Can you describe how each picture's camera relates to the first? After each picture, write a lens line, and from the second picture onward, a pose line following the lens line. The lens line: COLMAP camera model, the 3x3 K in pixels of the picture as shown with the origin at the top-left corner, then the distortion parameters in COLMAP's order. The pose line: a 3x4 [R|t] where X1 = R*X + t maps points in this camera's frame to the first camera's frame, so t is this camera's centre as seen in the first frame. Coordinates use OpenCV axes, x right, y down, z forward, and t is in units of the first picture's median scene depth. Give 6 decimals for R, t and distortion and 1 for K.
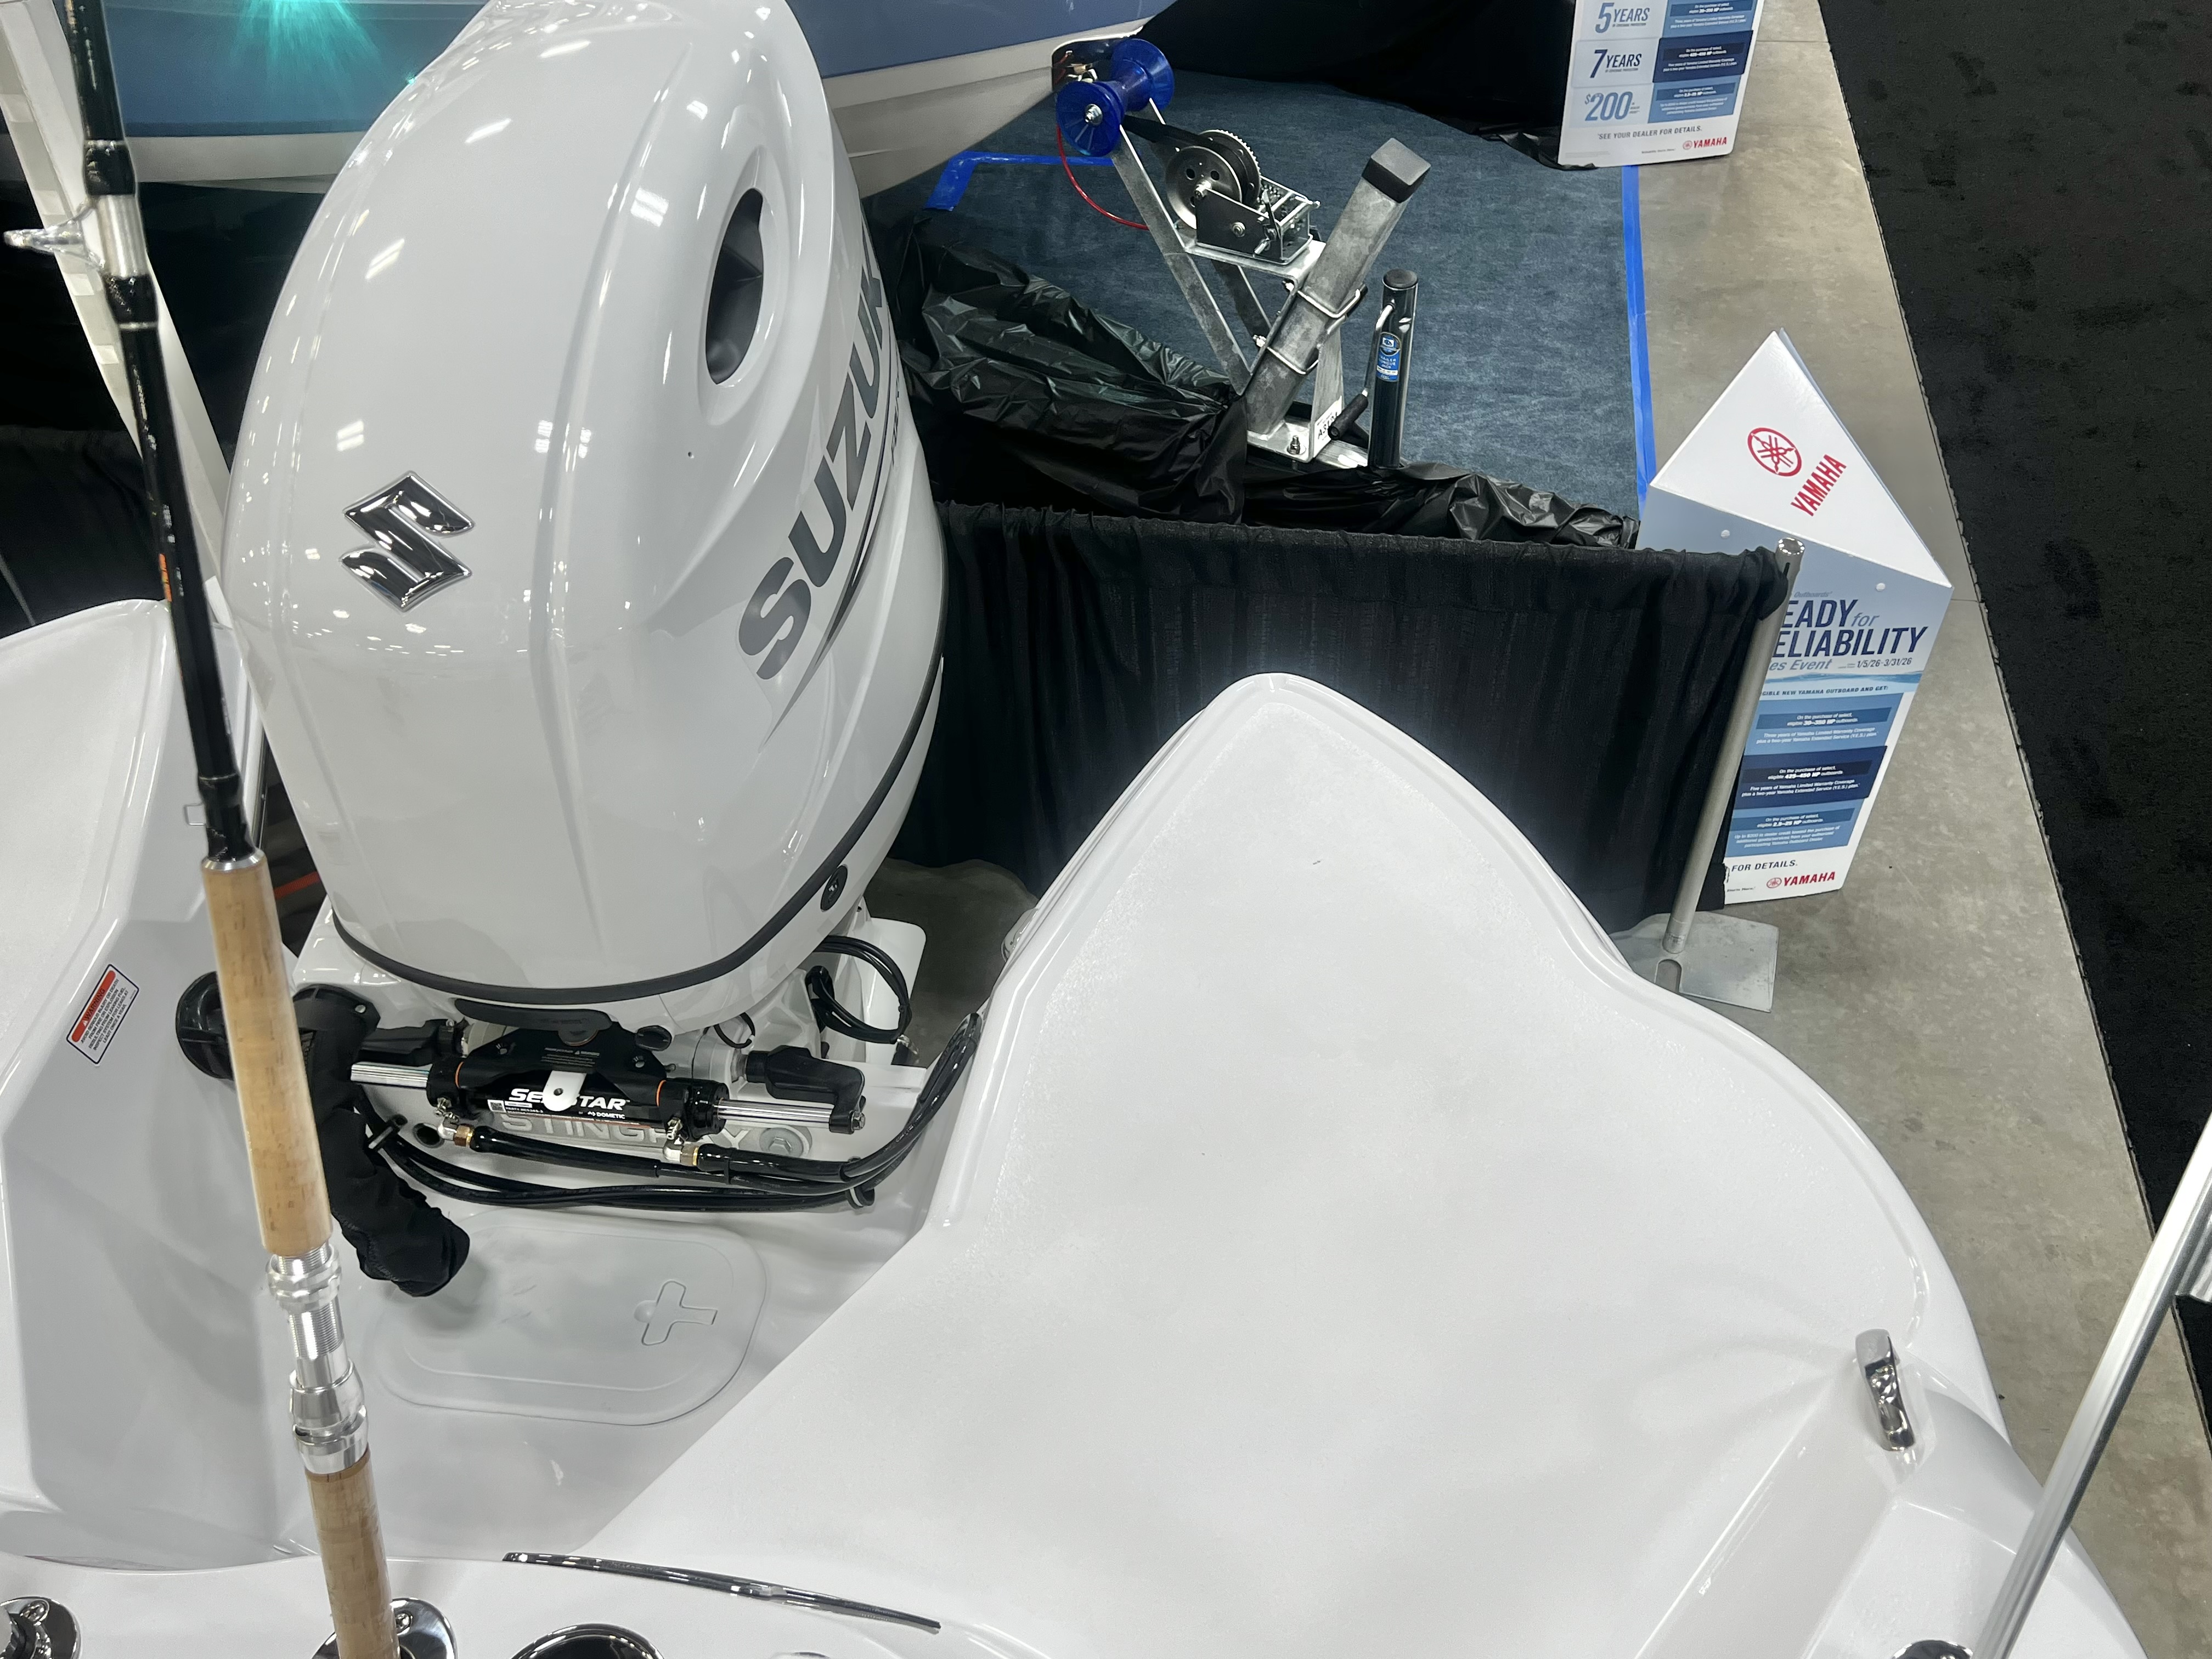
lens RADIAL K [[1828.2, 0, 1106.0], [0, 1828.2, 829.5], [0, 0, 1]] dist [0.018375, -0.004203]
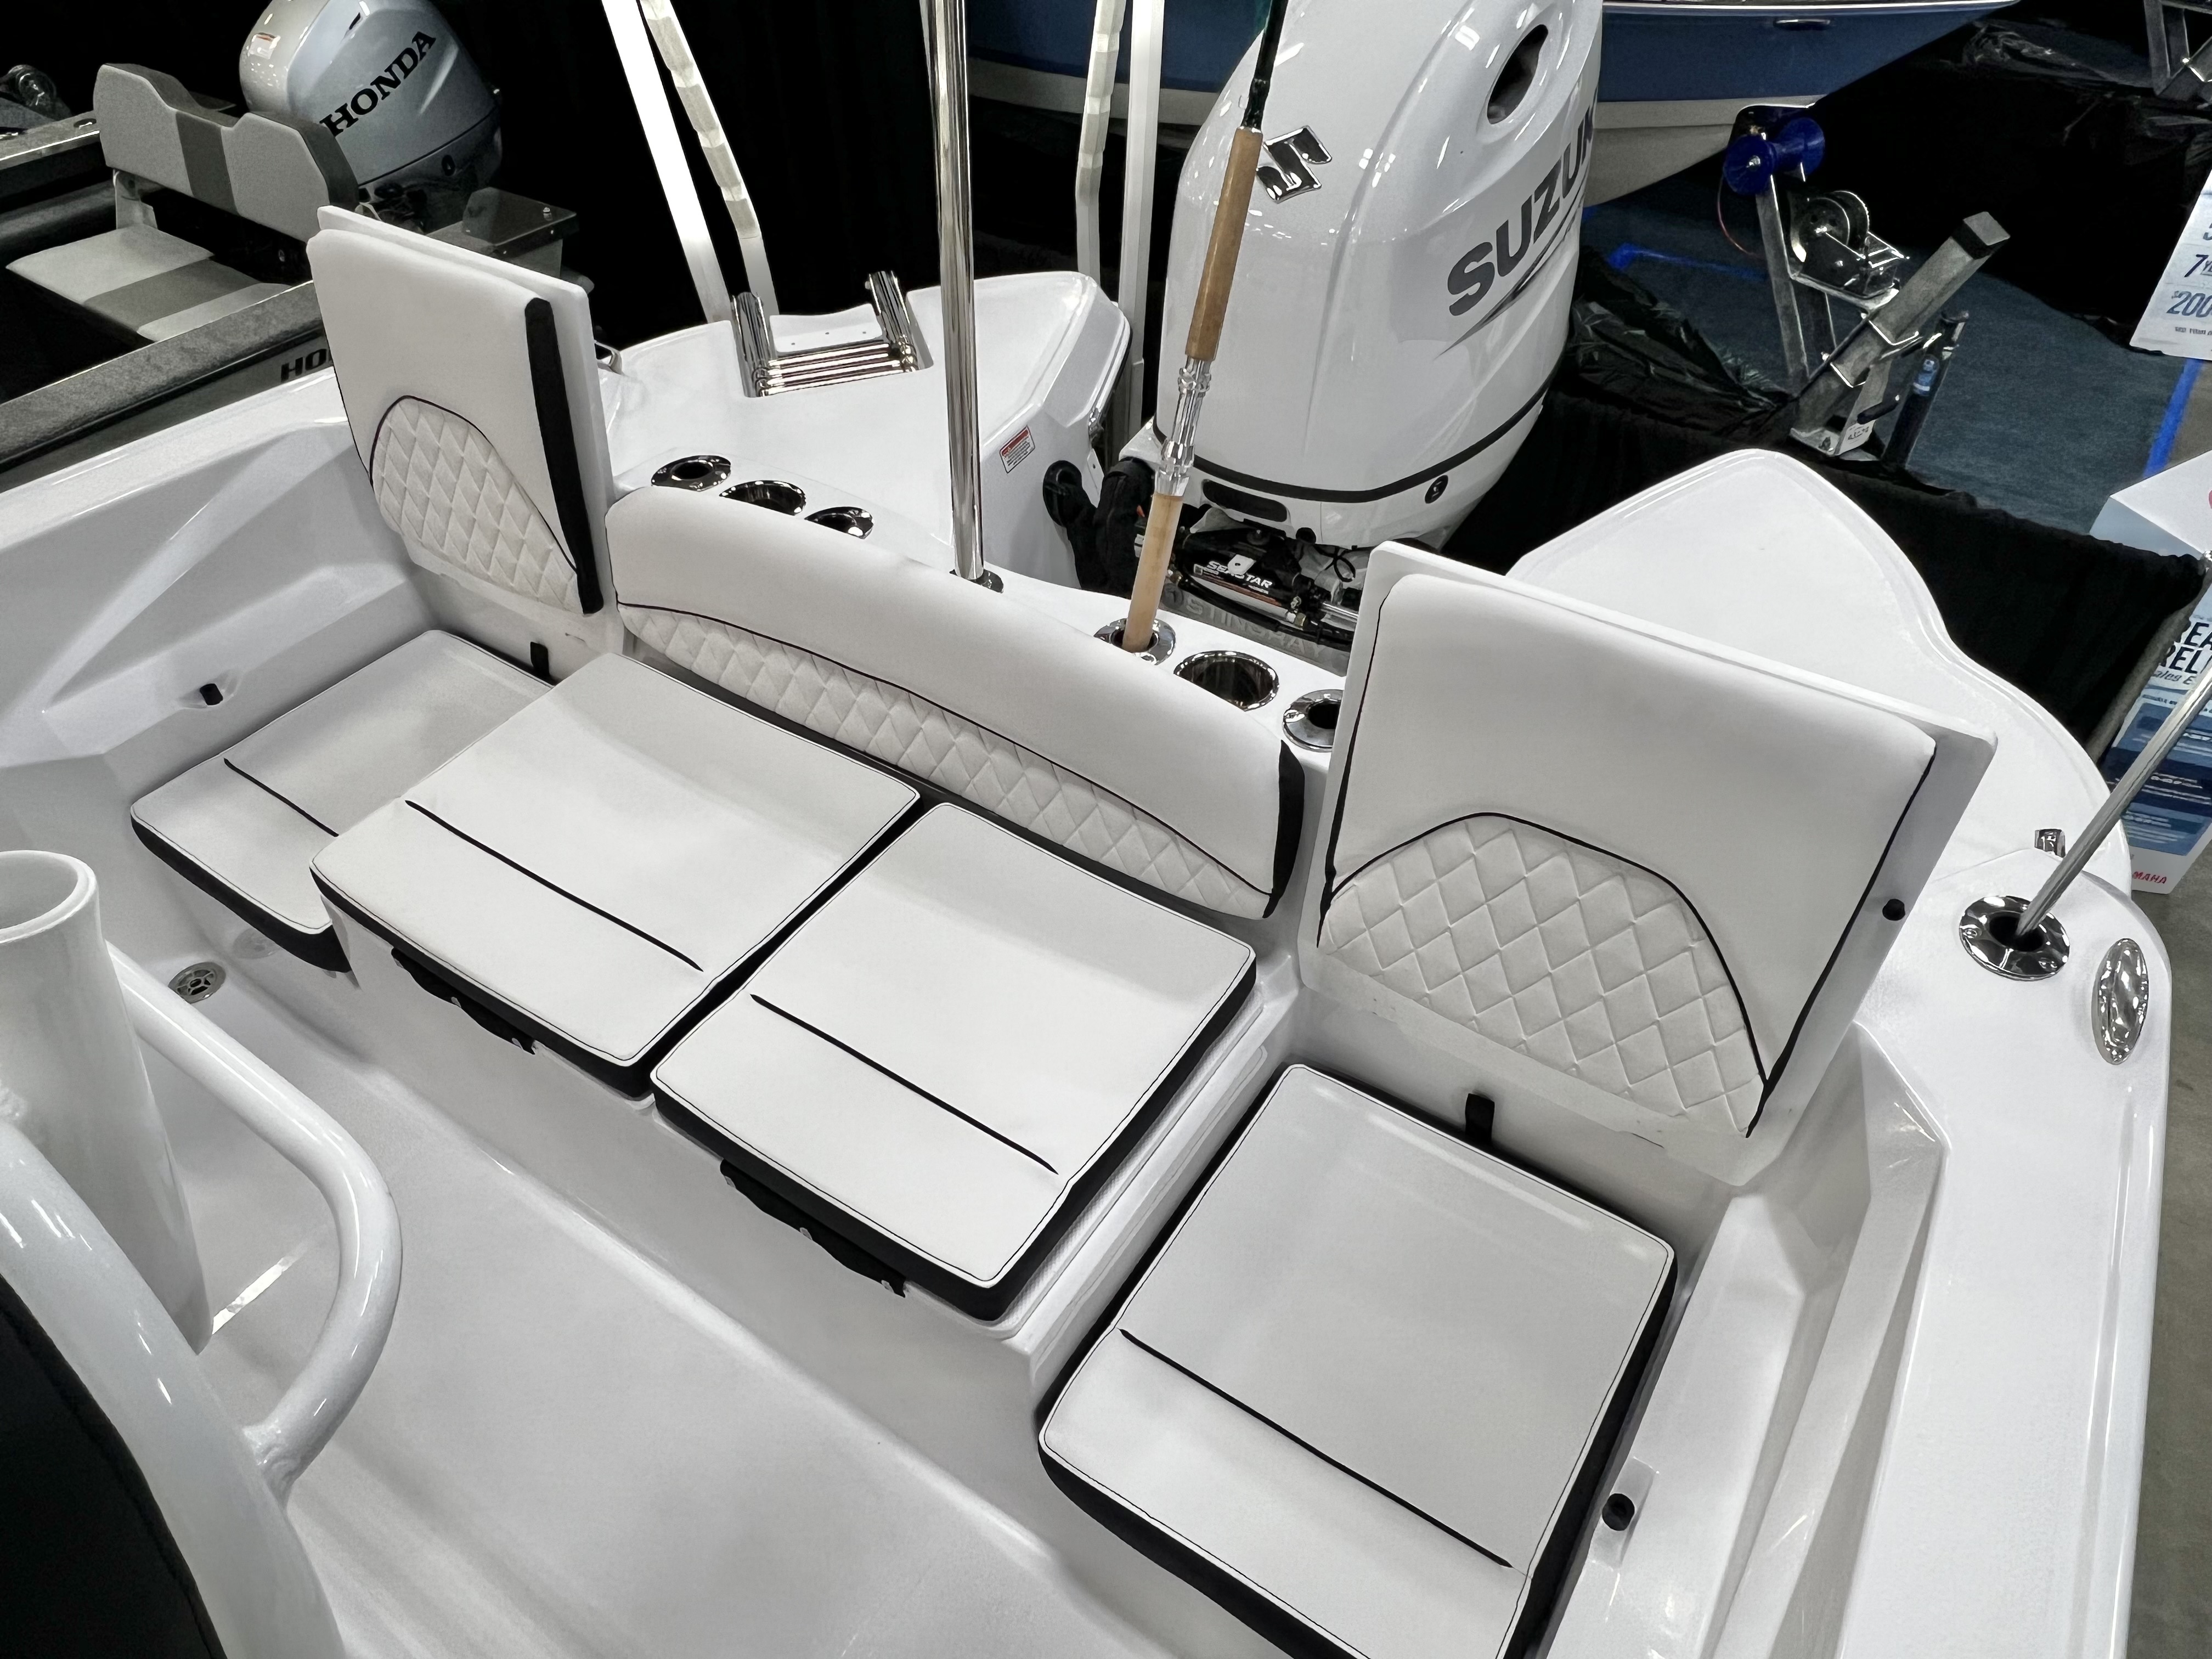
lens RADIAL K [[1410.0, 0, 1106.0], [0, 1410.0, 829.5], [0, 0, 1]] dist [-0.001258, 0.003515]
pose [[0.902975, 0.316141, -0.291017, 0.019816], [-0.312650, 0.947988, 0.059732, 0.164281], [0.294764, 0.037050, 0.954852, -0.119870]]
